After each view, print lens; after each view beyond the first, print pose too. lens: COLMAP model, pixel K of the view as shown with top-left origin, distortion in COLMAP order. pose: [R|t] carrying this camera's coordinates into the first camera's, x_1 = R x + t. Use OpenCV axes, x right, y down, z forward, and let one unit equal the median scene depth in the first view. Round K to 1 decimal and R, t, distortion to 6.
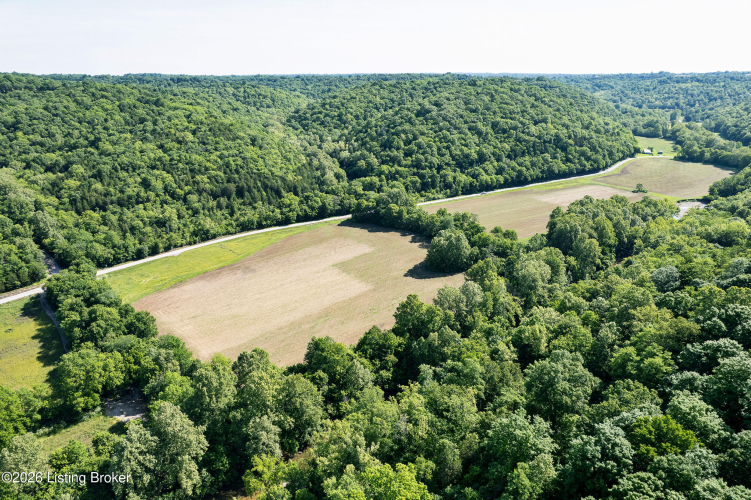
lens RADIAL K [[494.6, 0, 375.5], [0, 494.6, 250.0], [0, 0, 1]] dist [-0.075276, 0.074121]
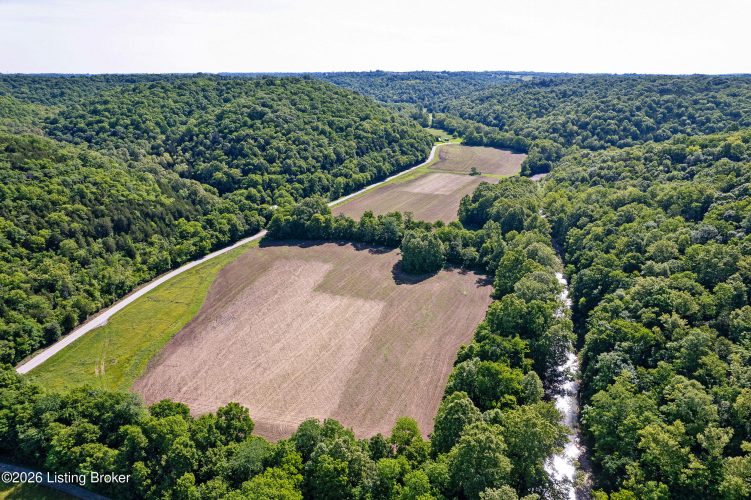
lens RADIAL K [[494.6, 0, 375.5], [0, 494.6, 250.0], [0, 0, 1]] dist [-0.075276, 0.074121]
pose [[0.845786, -0.176169, 0.503598, -0.314252], [0.175773, 0.983223, 0.048744, -0.047351], [-0.503737, 0.047292, 0.862562, 0.136345]]
